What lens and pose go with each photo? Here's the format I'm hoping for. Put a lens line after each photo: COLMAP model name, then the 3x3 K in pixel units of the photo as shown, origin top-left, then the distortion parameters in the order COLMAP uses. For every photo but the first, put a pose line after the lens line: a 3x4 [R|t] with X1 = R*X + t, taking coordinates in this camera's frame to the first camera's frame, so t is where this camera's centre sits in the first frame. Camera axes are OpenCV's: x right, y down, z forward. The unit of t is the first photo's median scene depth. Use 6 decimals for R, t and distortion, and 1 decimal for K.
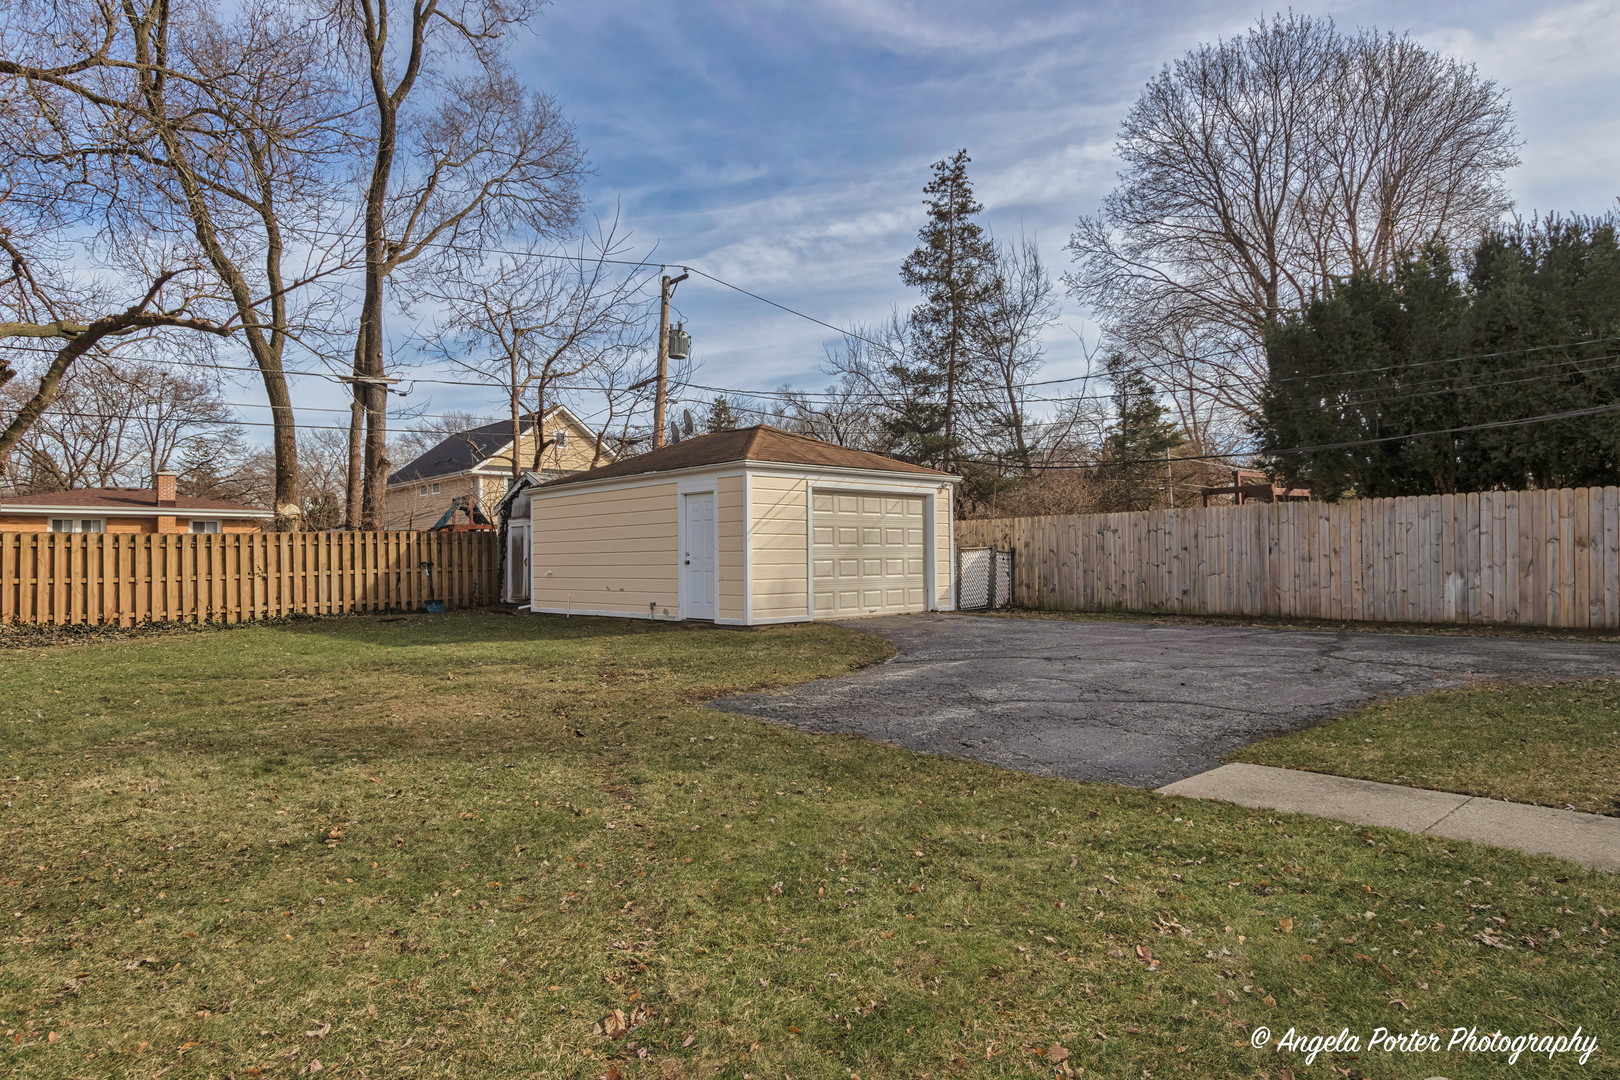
lens RADIAL K [[914.8, 0, 812.4], [0, 914.8, 486.1], [0, 0, 1]] dist [0.016707, -0.014999]
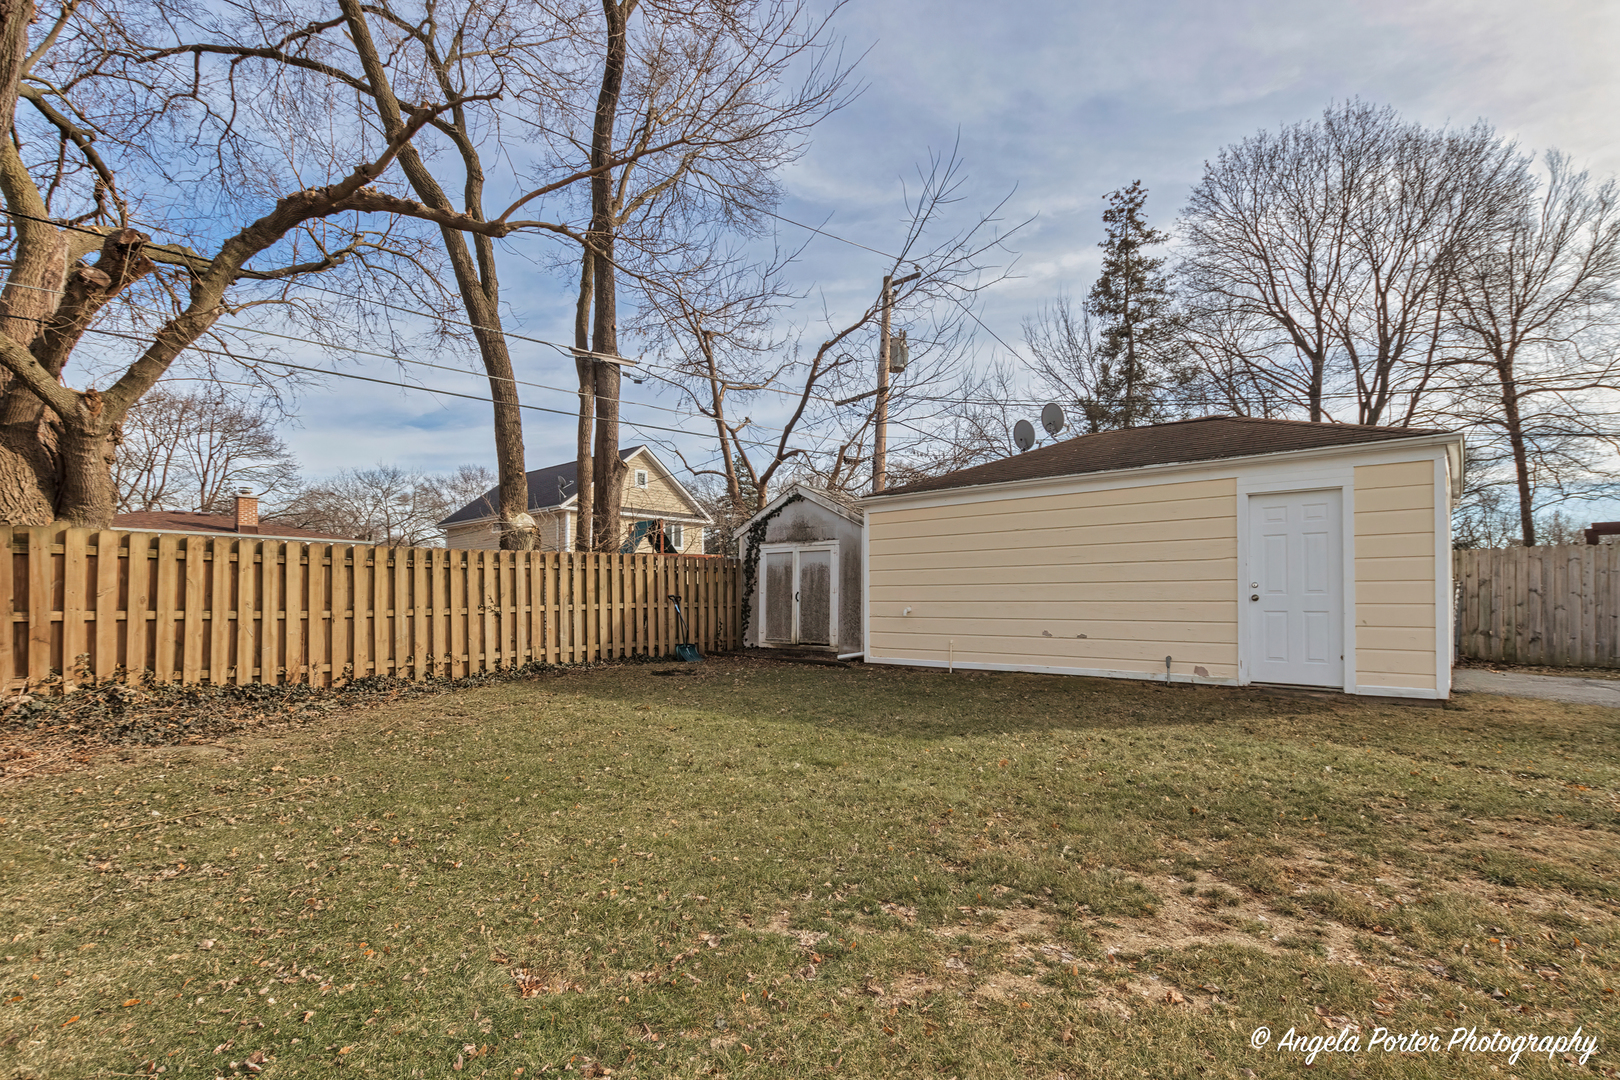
lens RADIAL K [[741.4, 0, 811.9], [0, 741.4, 555.1], [0, 0, 1]] dist [-0.004150, -0.000548]
pose [[0.994503, 0.017444, 0.103241, -0.406541], [-0.019115, 0.999701, 0.015227, 0.040549], [-0.102944, -0.017117, 0.994540, 0.396869]]
